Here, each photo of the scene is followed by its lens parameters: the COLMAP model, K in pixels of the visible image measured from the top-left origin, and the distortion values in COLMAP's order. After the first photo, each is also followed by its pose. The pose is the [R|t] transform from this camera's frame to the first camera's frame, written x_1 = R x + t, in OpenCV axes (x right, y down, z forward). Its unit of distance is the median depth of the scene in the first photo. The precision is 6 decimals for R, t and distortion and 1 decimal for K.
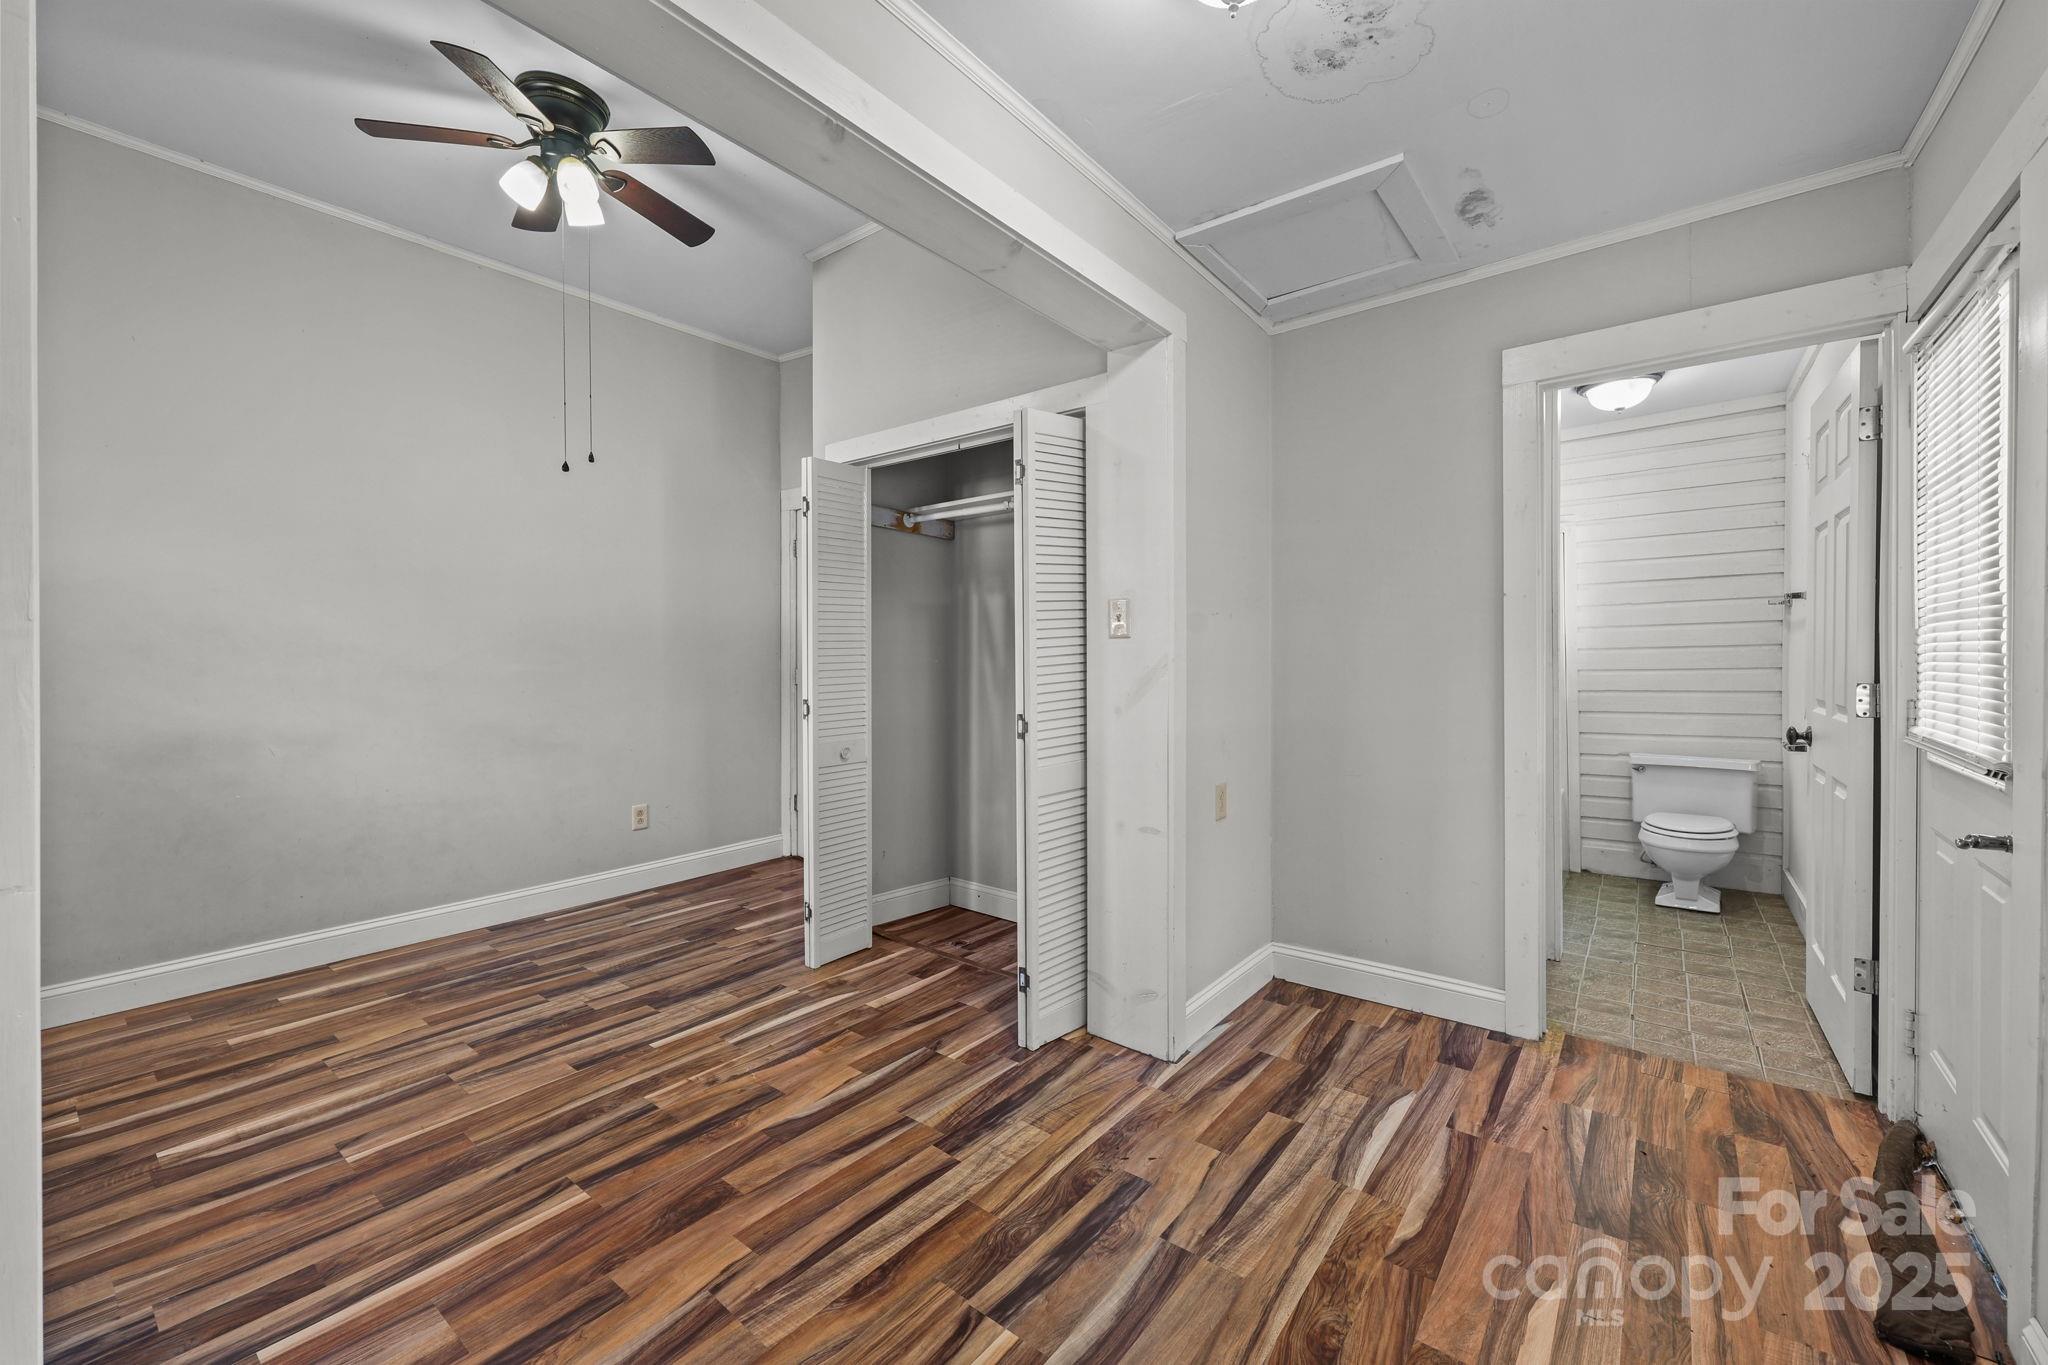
lens RADIAL K [[828.1, 0, 1028.1], [0, 828.1, 660.8], [0, 0, 1]] dist [-0.001410, -0.000054]
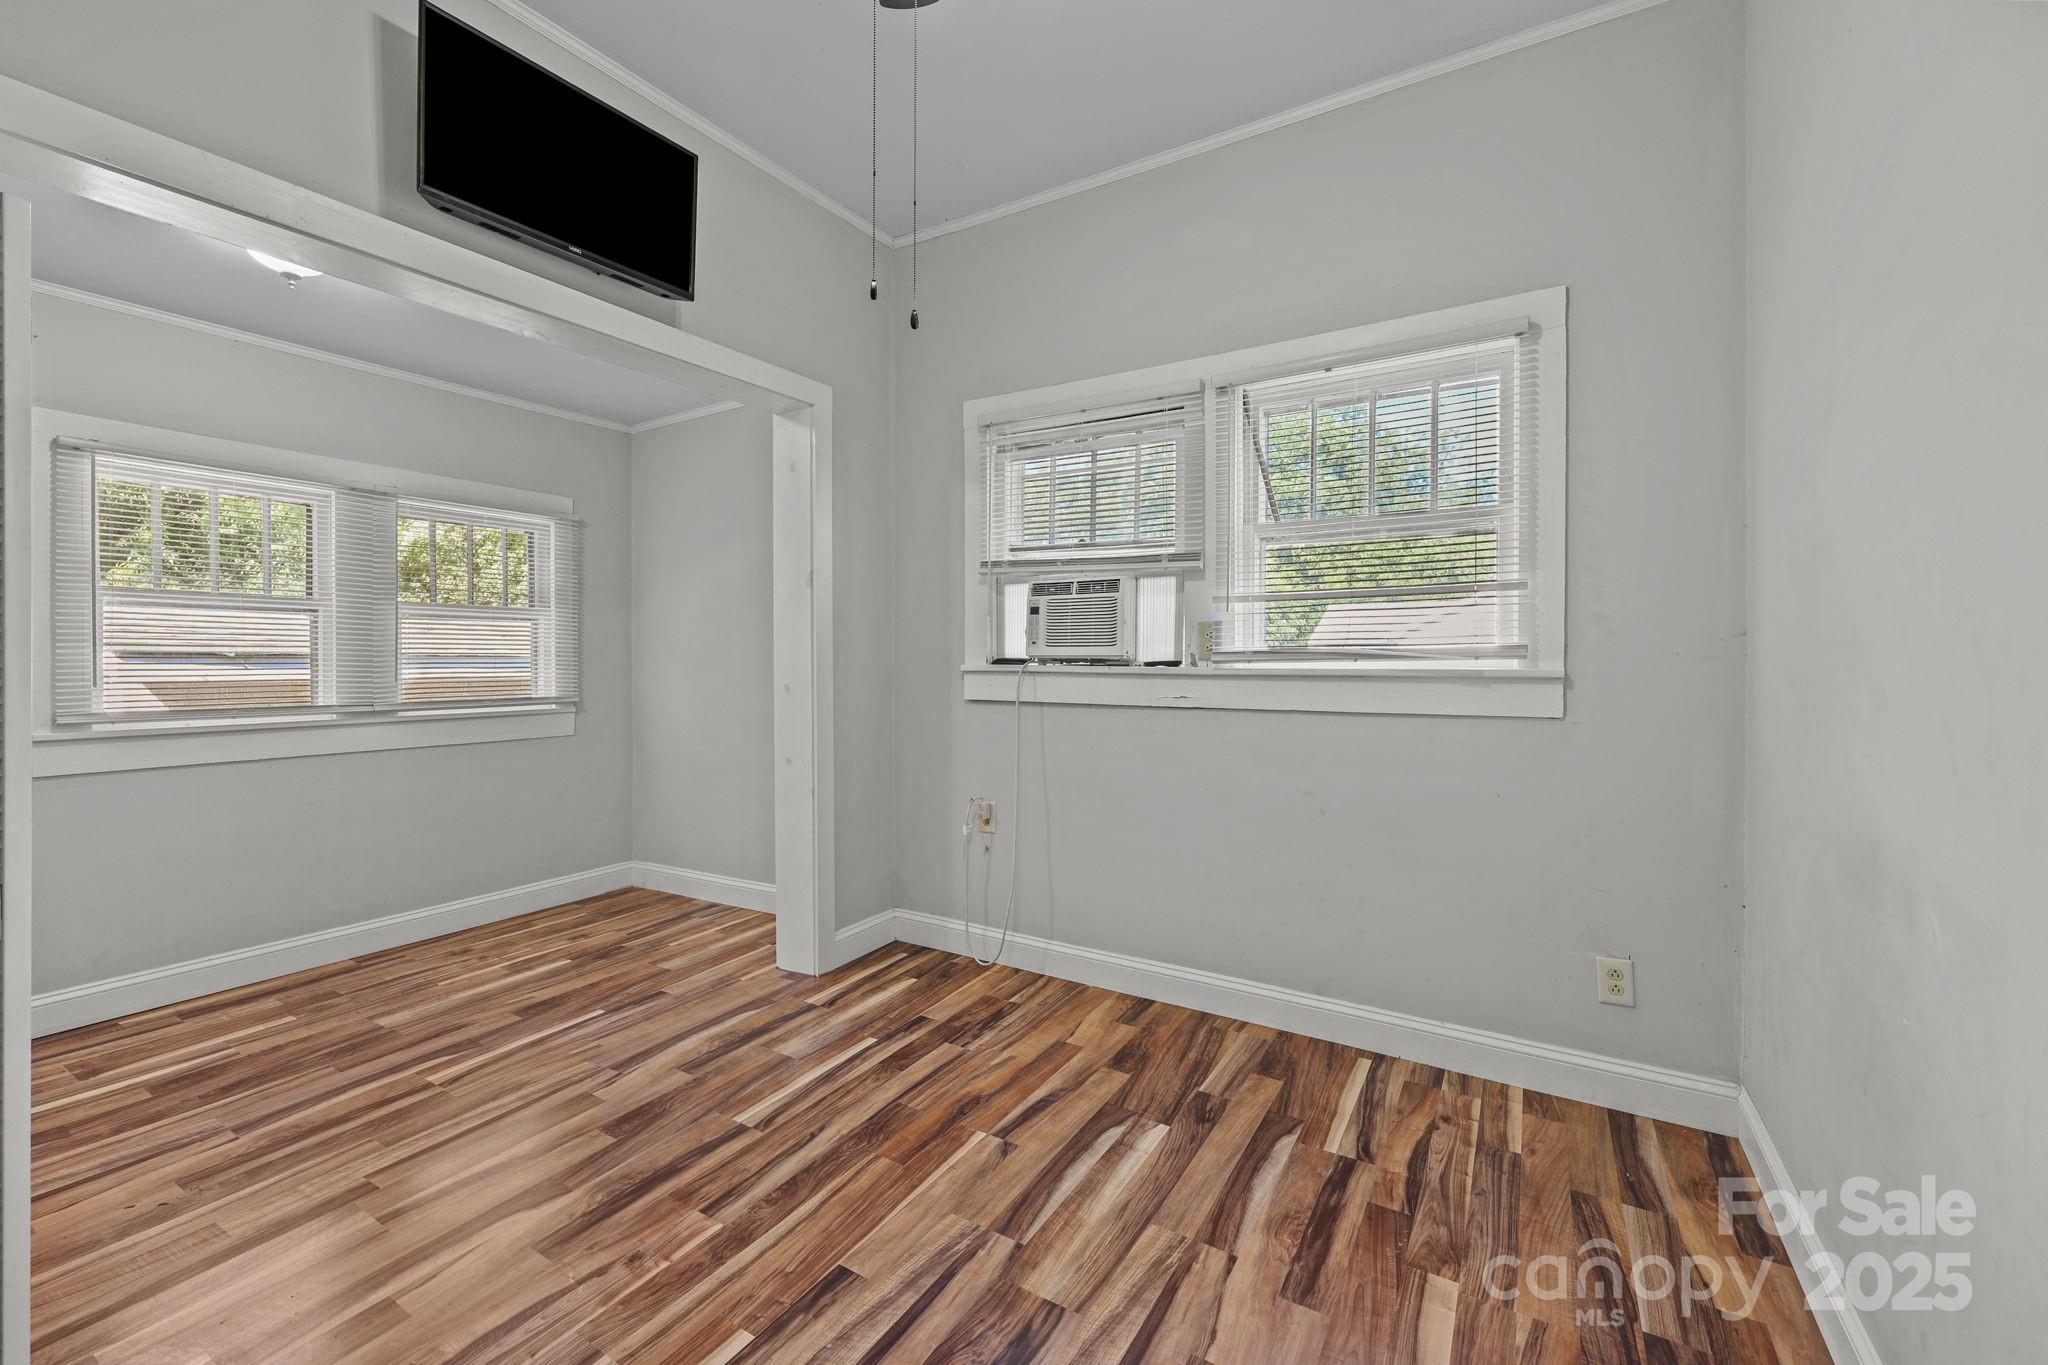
lens RADIAL K [[828.1, 0, 1028.1], [0, 828.1, 660.8], [0, 0, 1]] dist [-0.001410, -0.000054]
pose [[-0.992656, 0.000016, -0.120975, -0.721044], [-0.001081, 0.999959, 0.009000, -0.020144], [0.120970, 0.009065, -0.992615, 1.988523]]
